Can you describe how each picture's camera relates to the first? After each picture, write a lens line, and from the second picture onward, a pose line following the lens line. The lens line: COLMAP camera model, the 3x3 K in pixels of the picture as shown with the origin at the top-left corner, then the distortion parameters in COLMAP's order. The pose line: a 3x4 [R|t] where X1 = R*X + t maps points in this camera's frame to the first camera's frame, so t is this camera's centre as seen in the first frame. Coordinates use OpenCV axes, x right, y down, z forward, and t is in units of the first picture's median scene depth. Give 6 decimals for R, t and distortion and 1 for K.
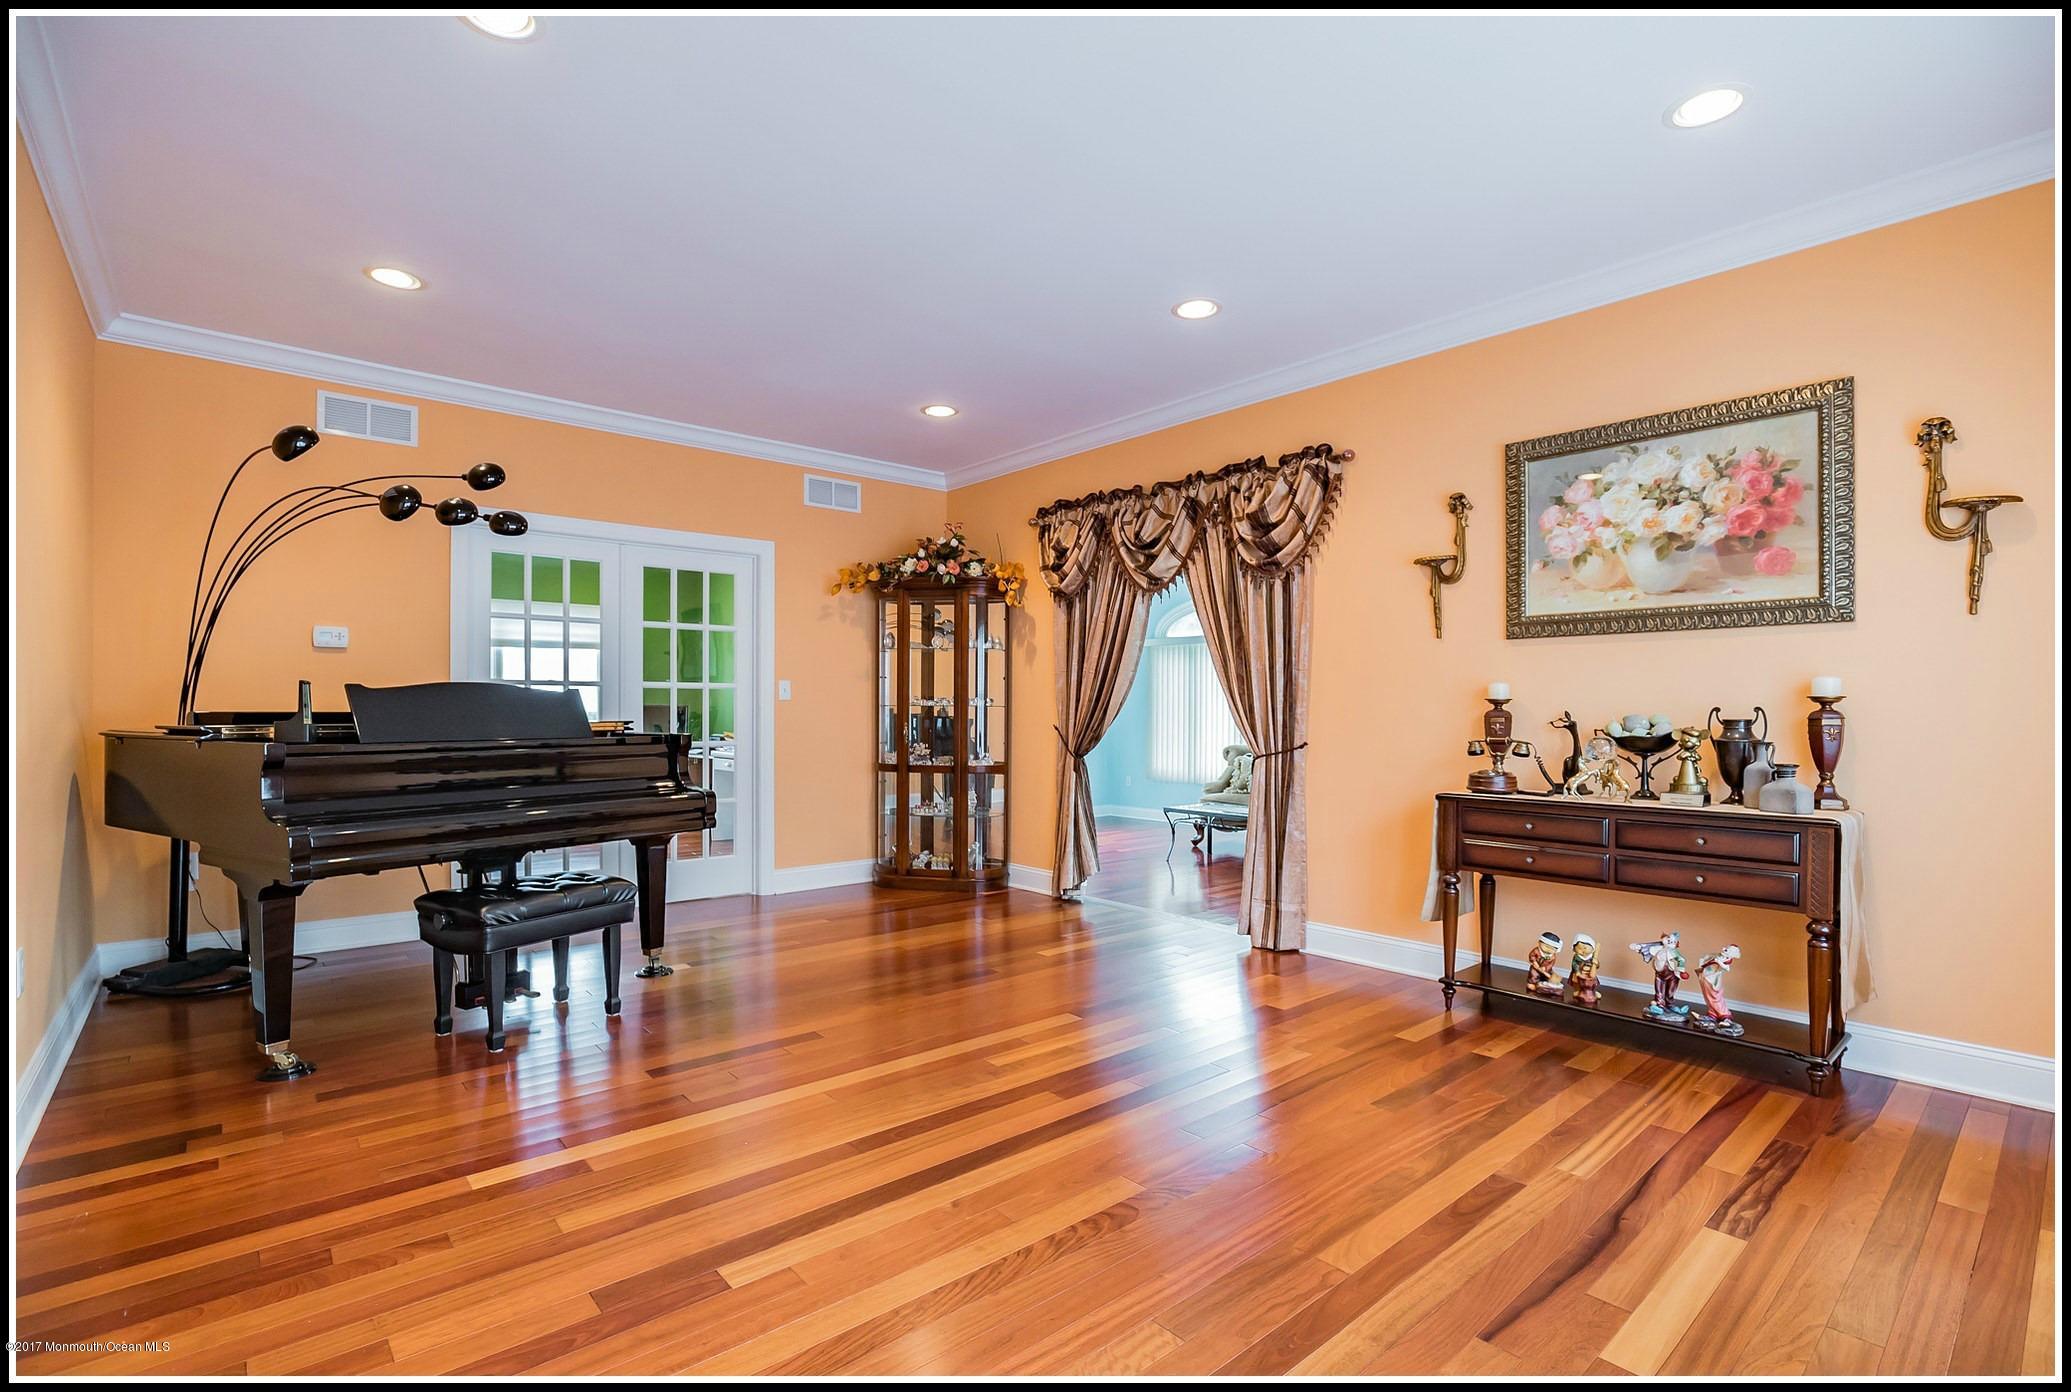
lens RADIAL K [[944.8, 0, 1047.4], [0, 944.8, 714.8], [0, 0, 1]] dist [-0.032303, 0.003857]
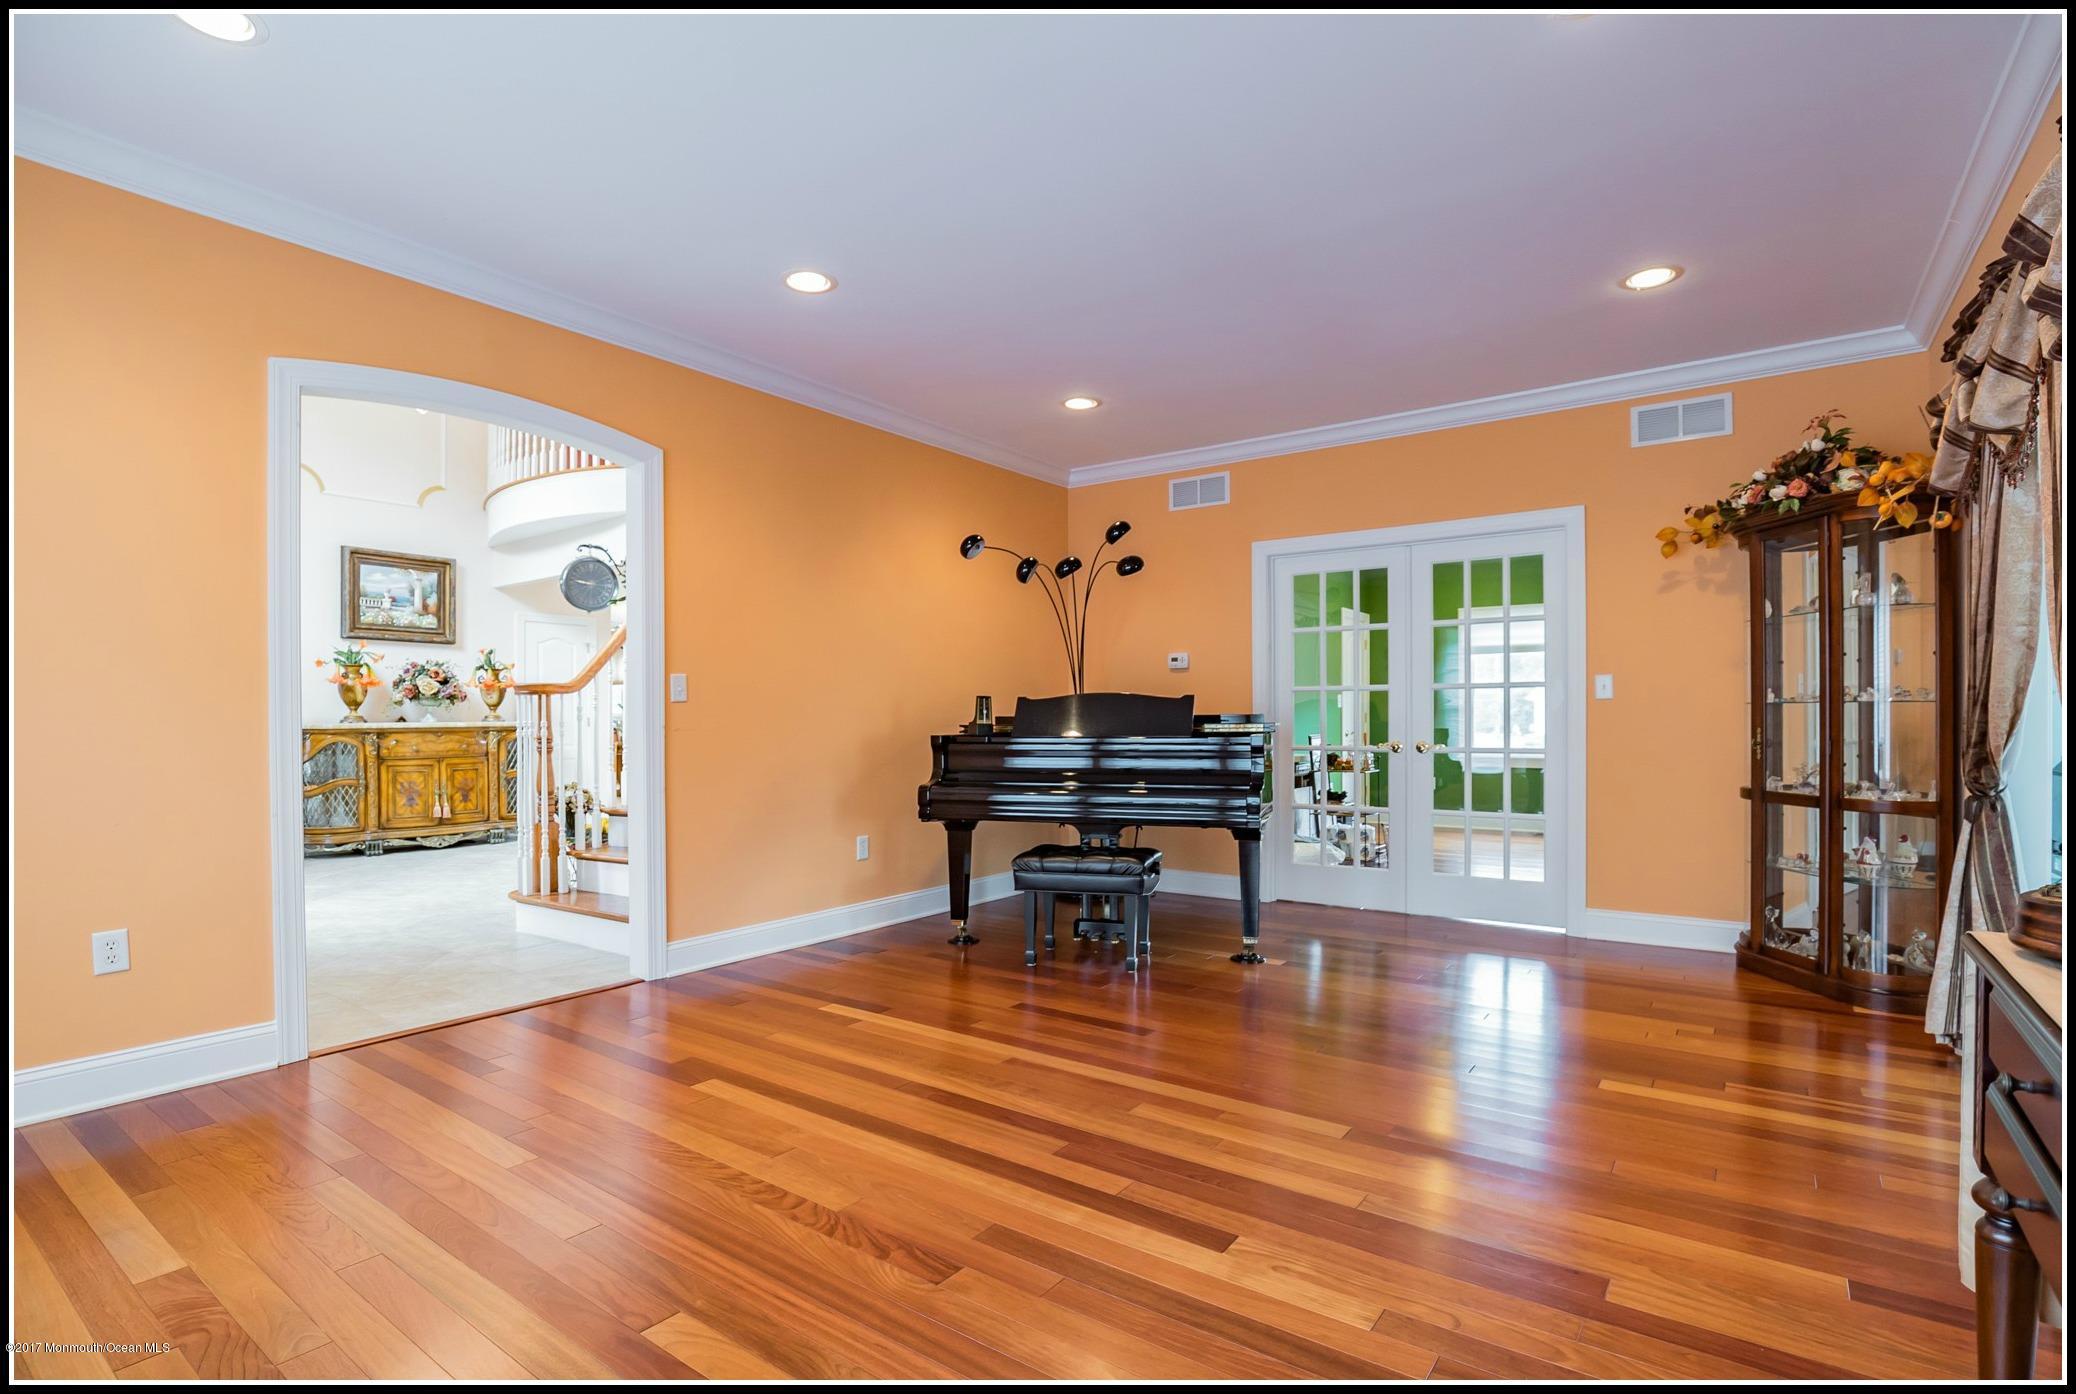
lens RADIAL K [[1003.1, 0, 1113.2], [0, 1003.1, 722.0], [0, 0, 1]] dist [-0.017165, 0.000259]
pose [[0.253853, 0.000149, -0.967243, 0.430194], [0.000532, 1.000000, 0.000293, 0.003377], [0.967243, -0.000589, 0.253852, 0.375914]]
